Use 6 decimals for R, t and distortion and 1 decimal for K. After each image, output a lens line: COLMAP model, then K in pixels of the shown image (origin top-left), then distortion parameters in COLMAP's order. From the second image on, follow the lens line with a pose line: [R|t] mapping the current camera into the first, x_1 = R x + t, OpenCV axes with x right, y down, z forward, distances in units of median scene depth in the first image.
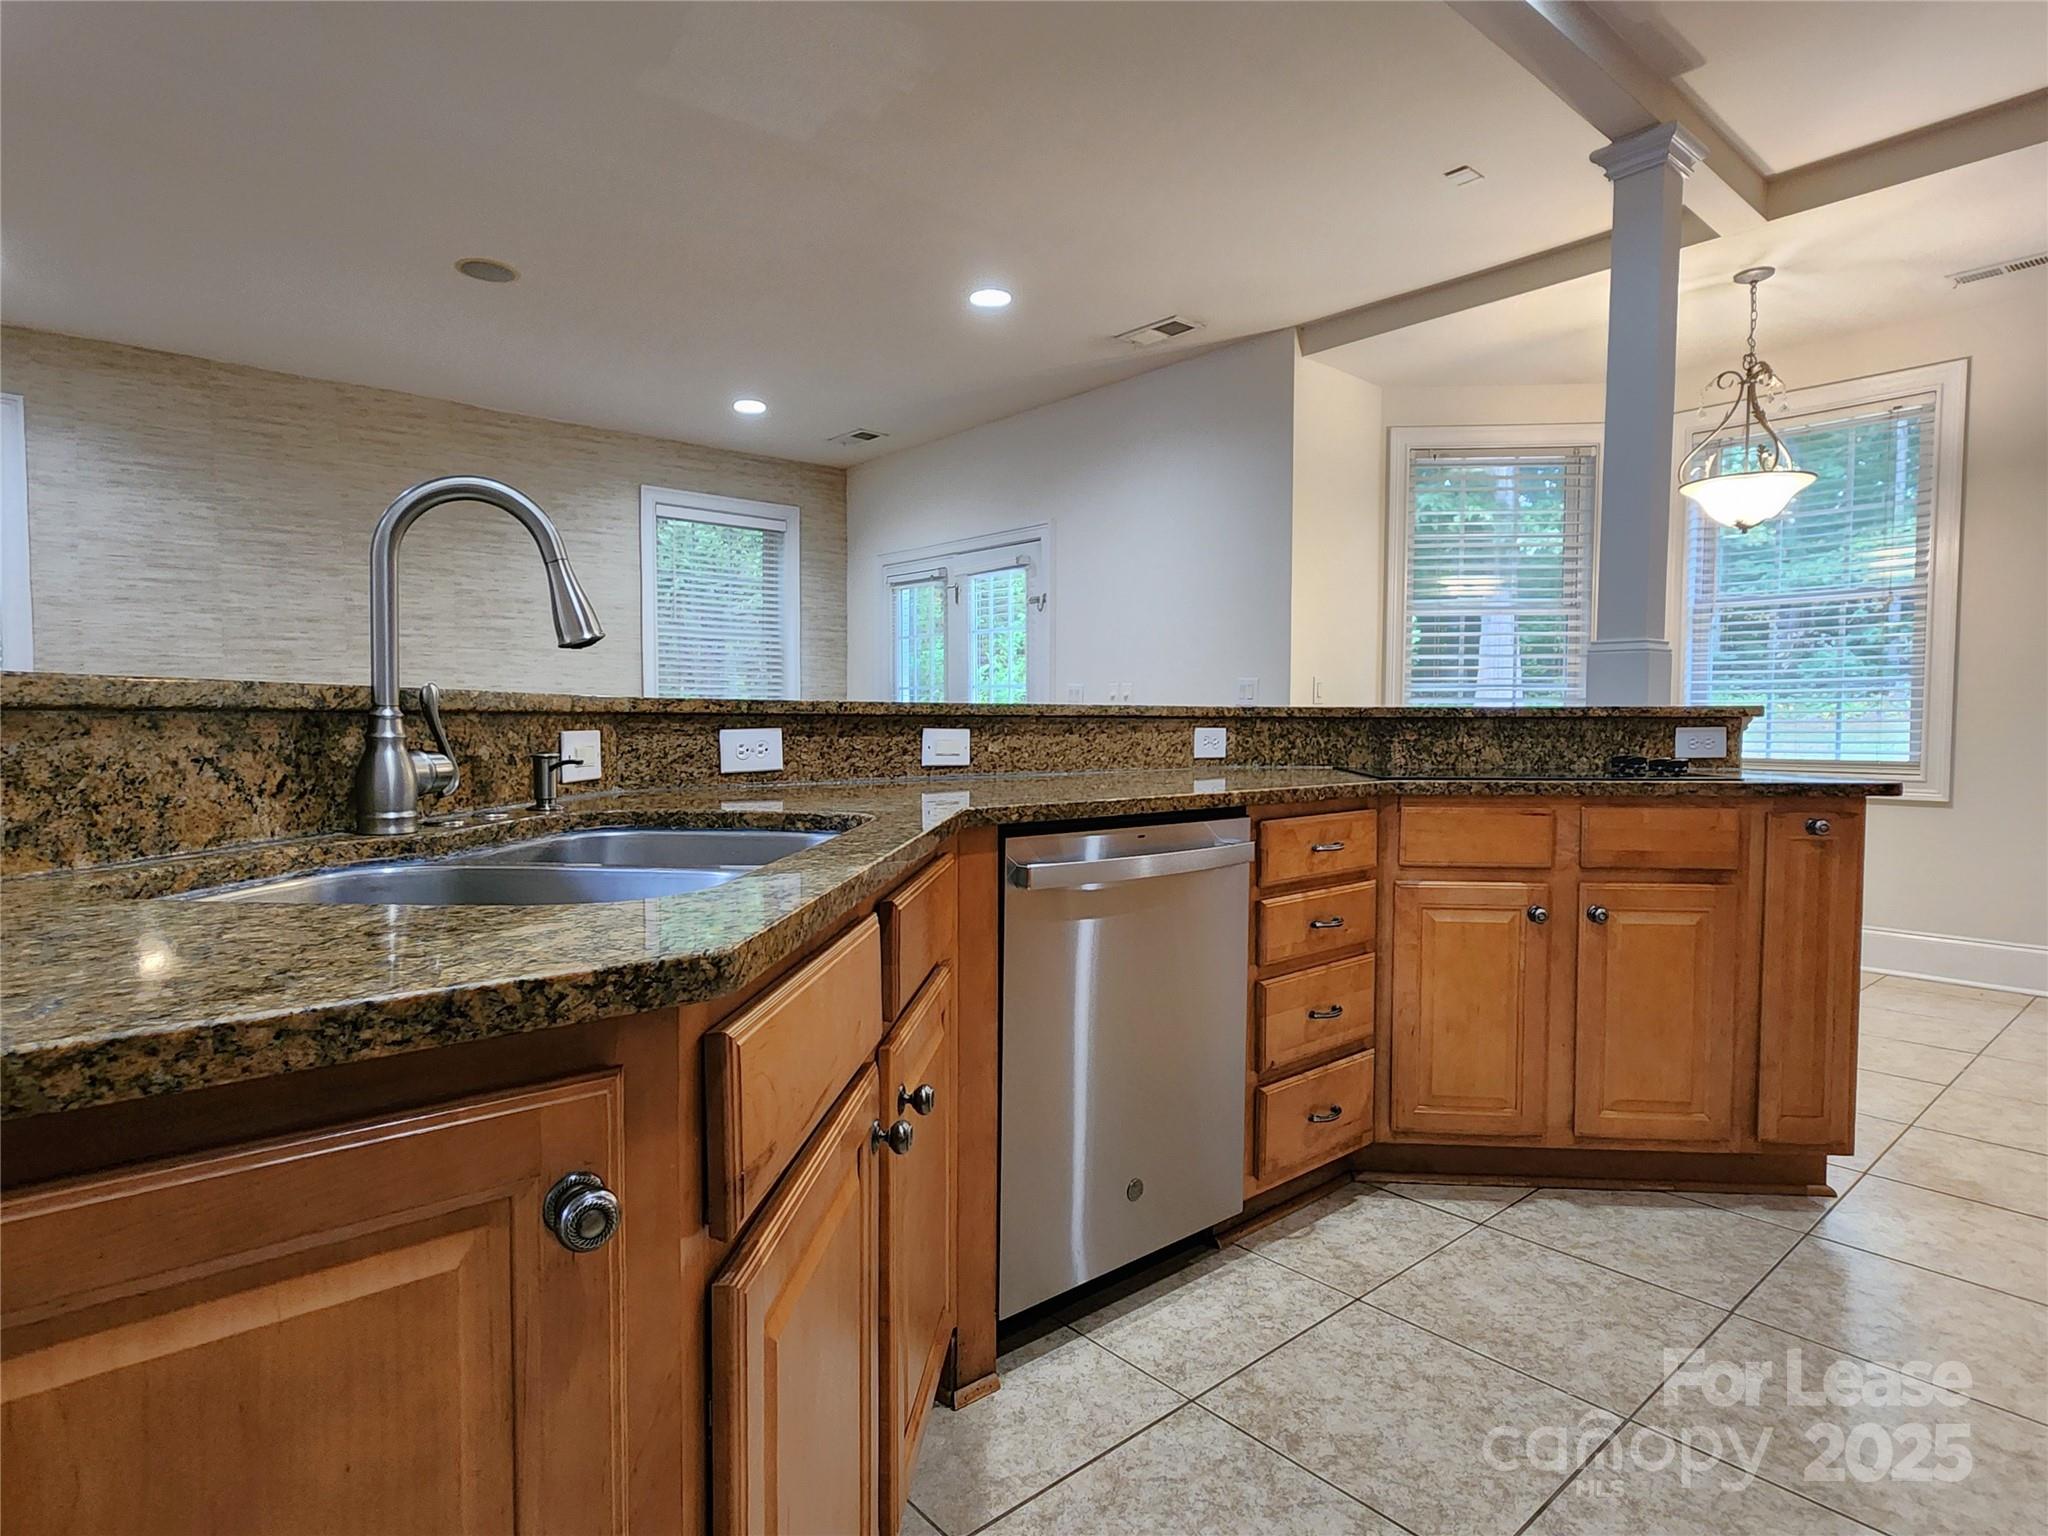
lens RADIAL K [[1102.1, 0, 1024.0], [0, 1102.1, 768.0], [0, 0, 1]] dist [-0.002988, -0.000320]
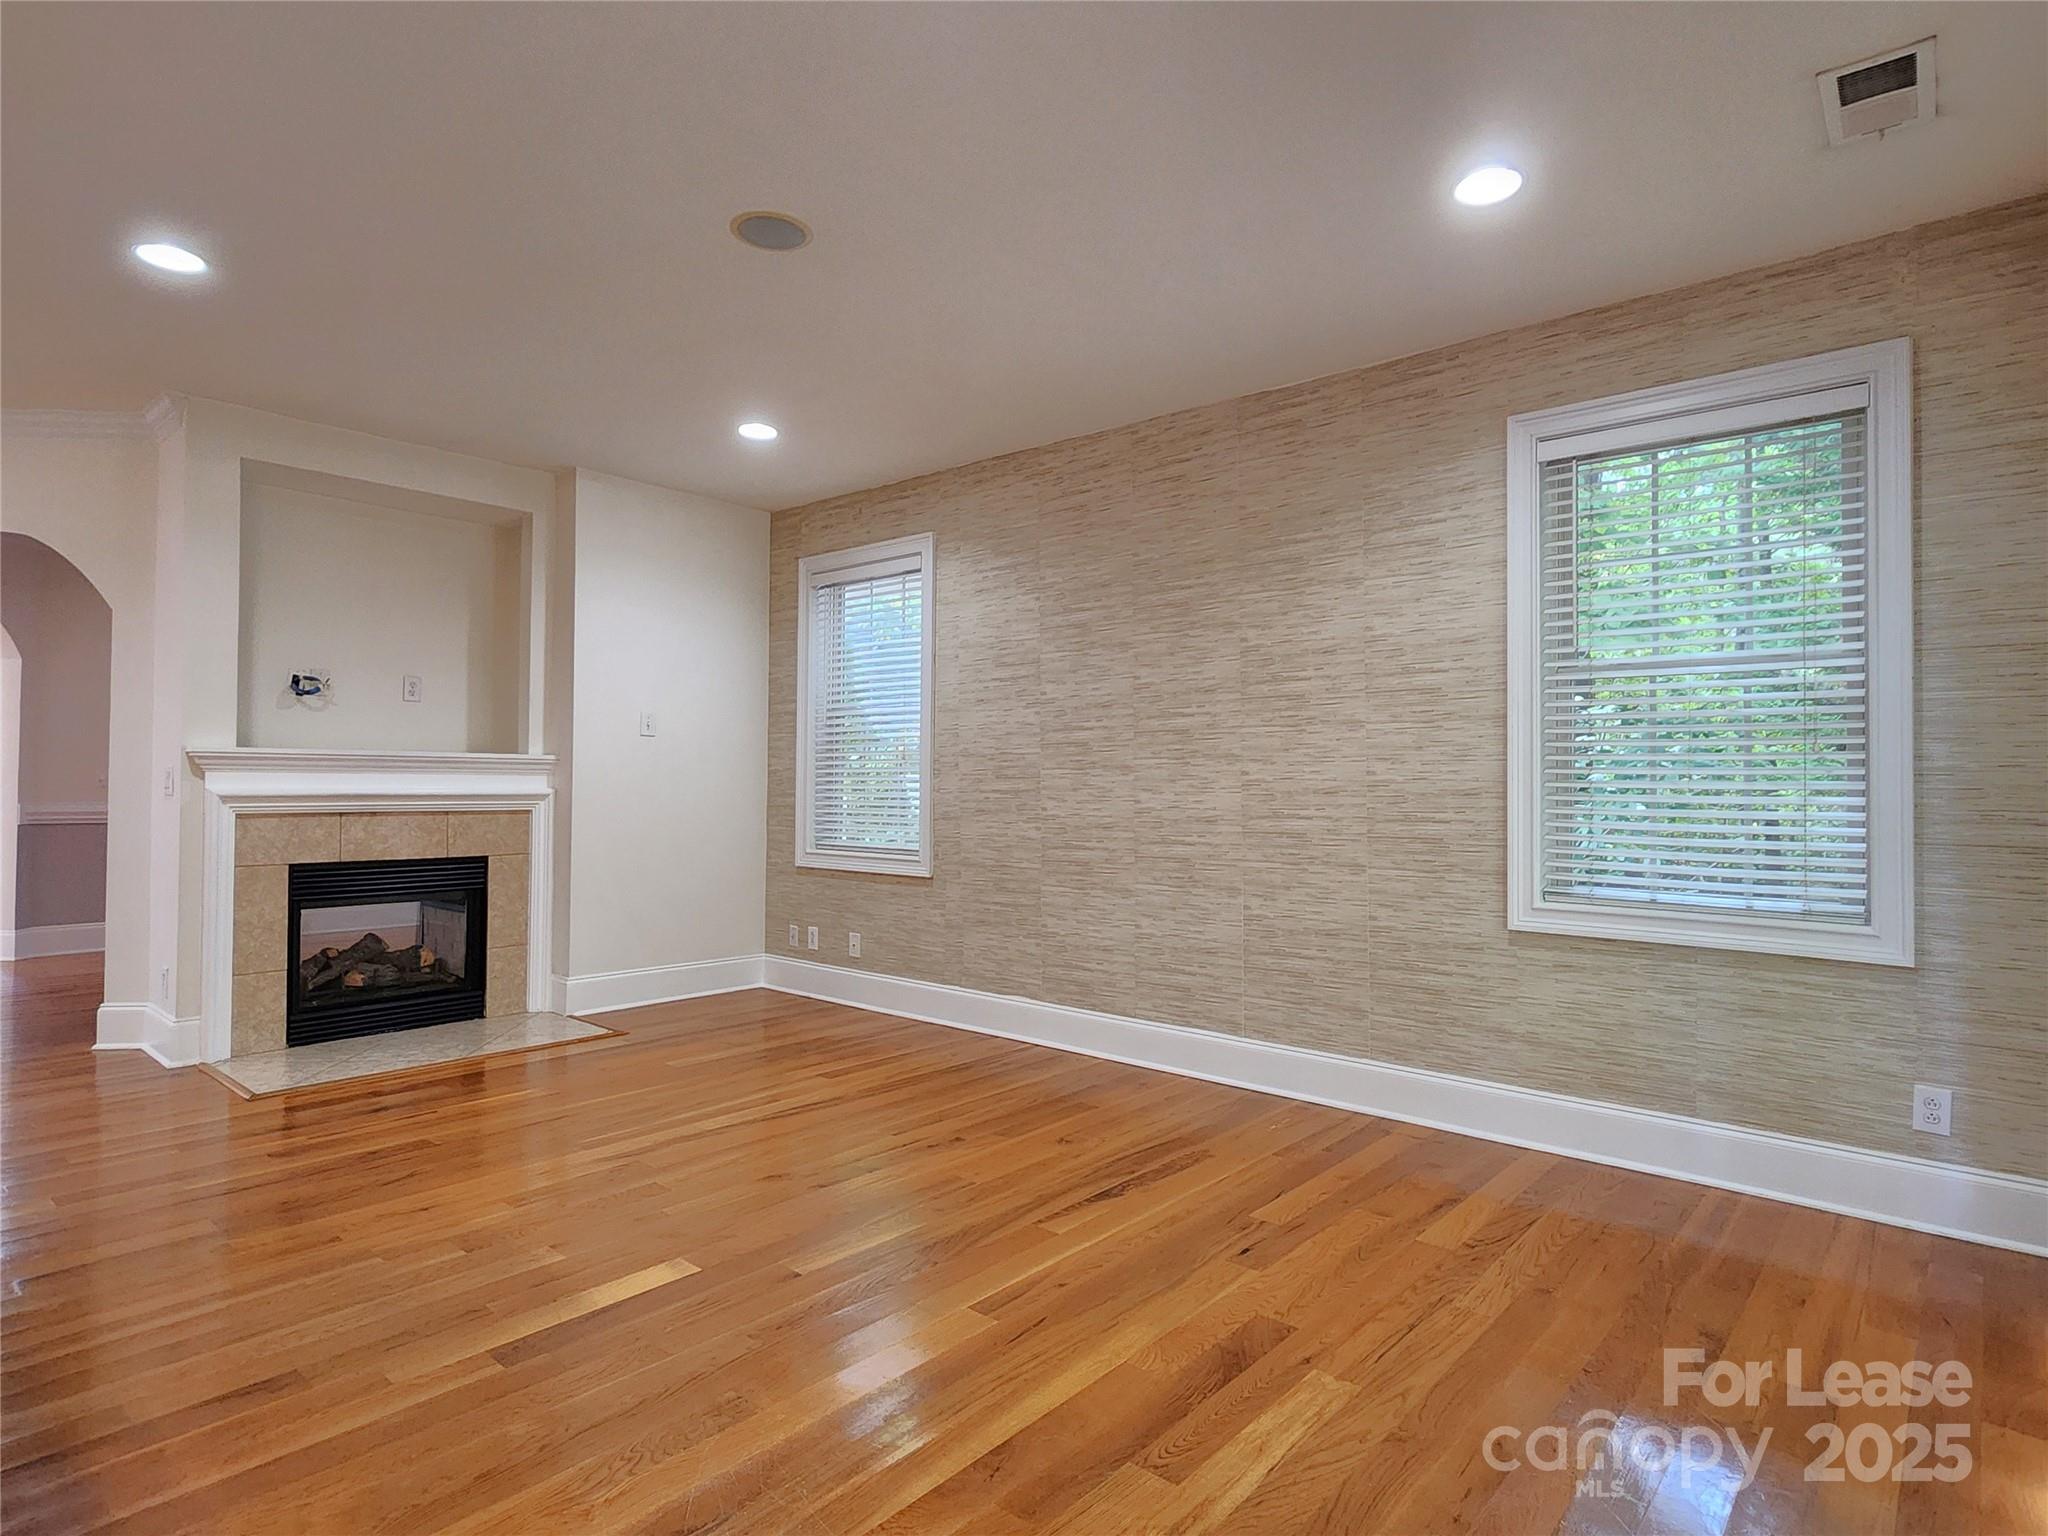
lens RADIAL K [[1102.1, 0, 1024.0], [0, 1102.1, 768.0], [0, 0, 1]] dist [-0.002988, -0.000320]
pose [[0.148587, -0.013355, -0.988809, 0.202394], [-0.052484, 0.998393, -0.021371, -0.063872], [0.987506, 0.055072, 0.147648, 0.816198]]
